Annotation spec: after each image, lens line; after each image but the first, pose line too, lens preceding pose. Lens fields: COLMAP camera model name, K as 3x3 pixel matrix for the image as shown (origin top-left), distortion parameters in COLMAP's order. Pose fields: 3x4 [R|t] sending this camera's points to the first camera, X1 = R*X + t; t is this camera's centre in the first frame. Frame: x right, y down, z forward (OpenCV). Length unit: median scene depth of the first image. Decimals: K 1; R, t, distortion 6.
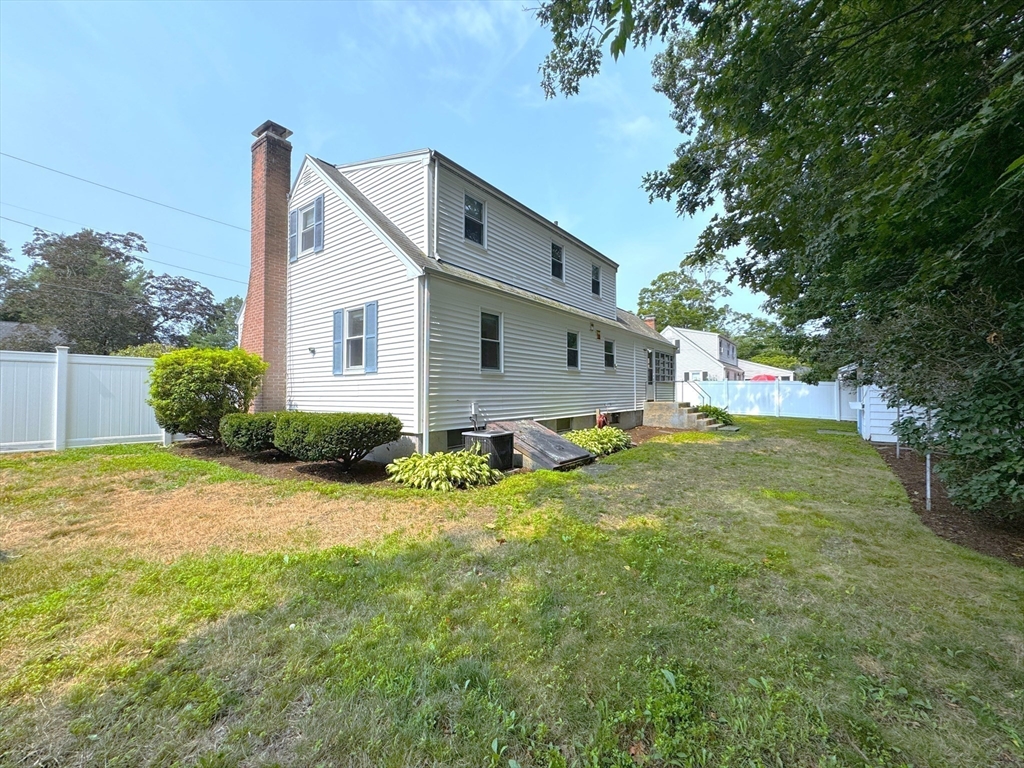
lens RADIAL K [[414.4, 0, 512.0], [0, 414.4, 384.0], [0, 0, 1]] dist [0.001009, 0.000117]
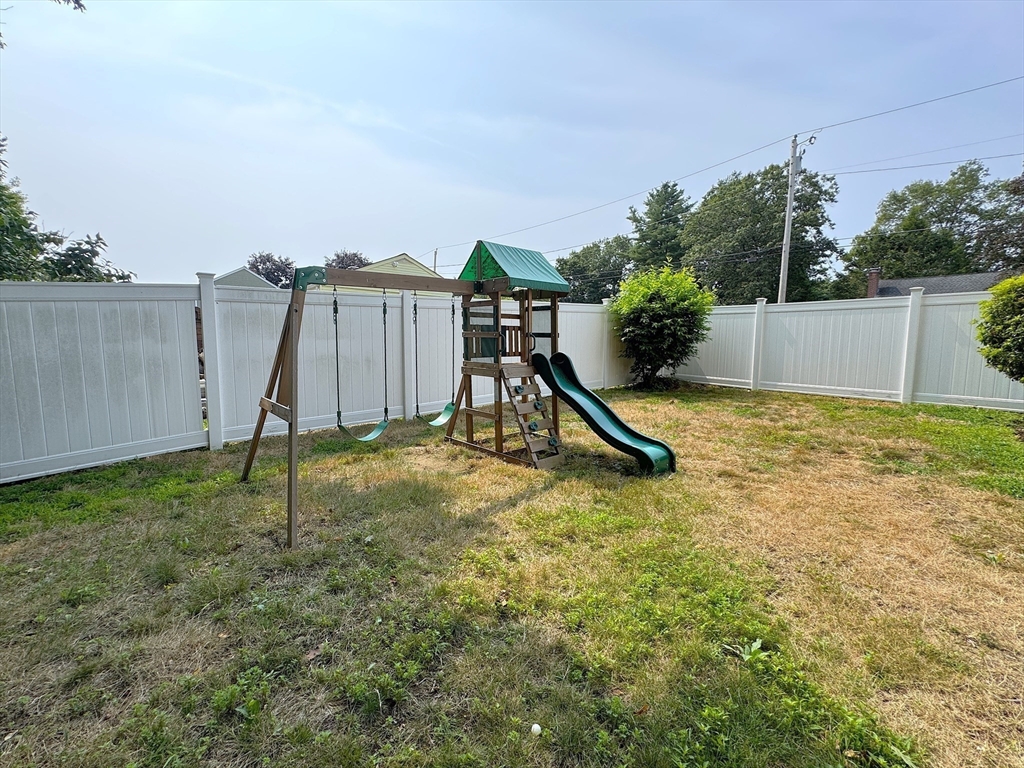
lens RADIAL K [[414.4, 0, 512.0], [0, 414.4, 384.0], [0, 0, 1]] dist [0.001009, 0.000117]
pose [[-0.222442, 0.094991, -0.970307, -0.015081], [0.013201, 0.995444, 0.094426, 0.047492], [0.974856, 0.008195, -0.222683, 0.882070]]
